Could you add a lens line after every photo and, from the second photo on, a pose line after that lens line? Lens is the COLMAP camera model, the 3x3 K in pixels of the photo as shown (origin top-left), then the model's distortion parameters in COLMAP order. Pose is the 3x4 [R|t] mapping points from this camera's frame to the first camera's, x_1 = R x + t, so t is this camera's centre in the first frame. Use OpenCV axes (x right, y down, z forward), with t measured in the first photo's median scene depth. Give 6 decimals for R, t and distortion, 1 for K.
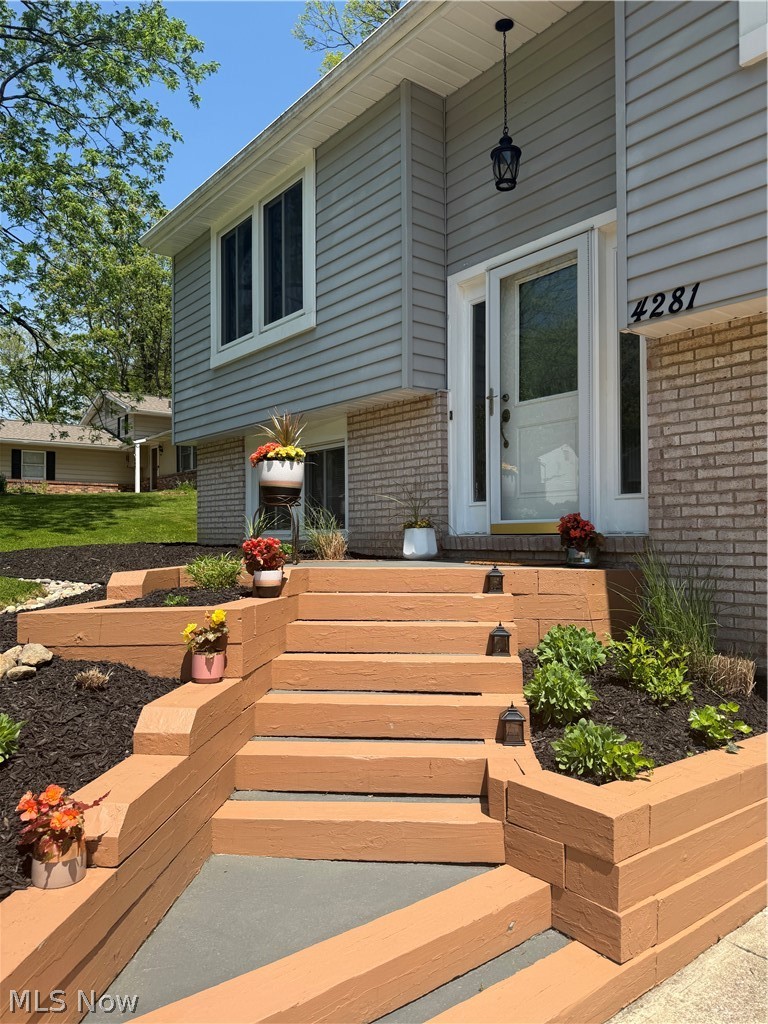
lens RADIAL K [[719.7, 0, 383.6], [0, 719.7, 515.7], [0, 0, 1]] dist [0.044277, -0.035556]
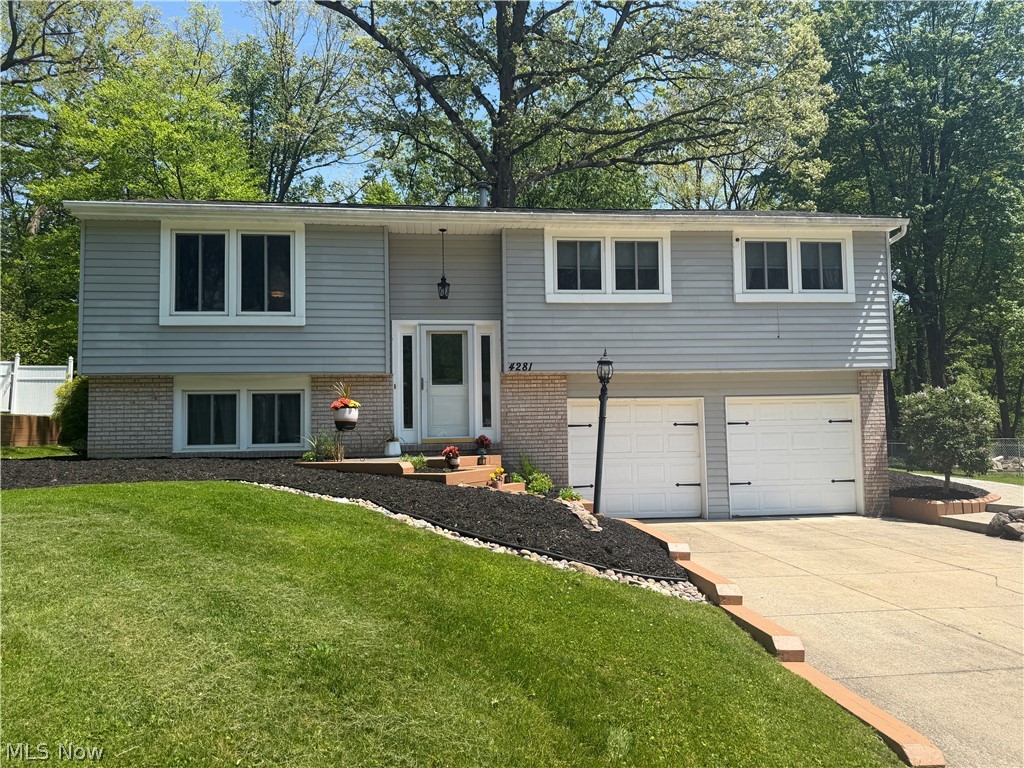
lens RADIAL K [[719.7, 0, 510.2], [0, 719.7, 392.8], [0, 0, 1]] dist [0.044277, -0.035556]
pose [[0.531435, 0.037541, 0.846267, -1.627463], [-0.007637, 0.999189, -0.039529, -0.045668], [-0.847065, 0.014544, 0.531291, -0.422980]]
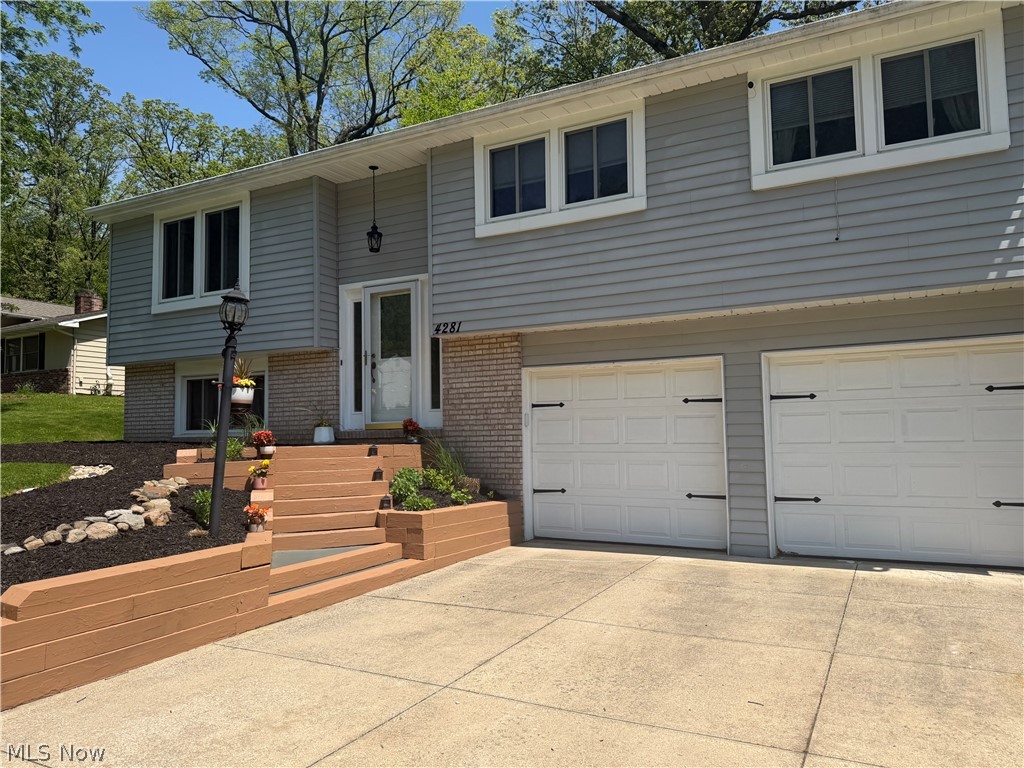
lens RADIAL K [[719.7, 0, 518.2], [0, 719.7, 391.7], [0, 0, 1]] dist [0.044277, -0.035556]
pose [[0.915787, 0.012292, 0.401476, -0.240350], [0.001929, 0.999386, -0.034997, -0.006043], [-0.401659, 0.032824, 0.915201, -0.872191]]
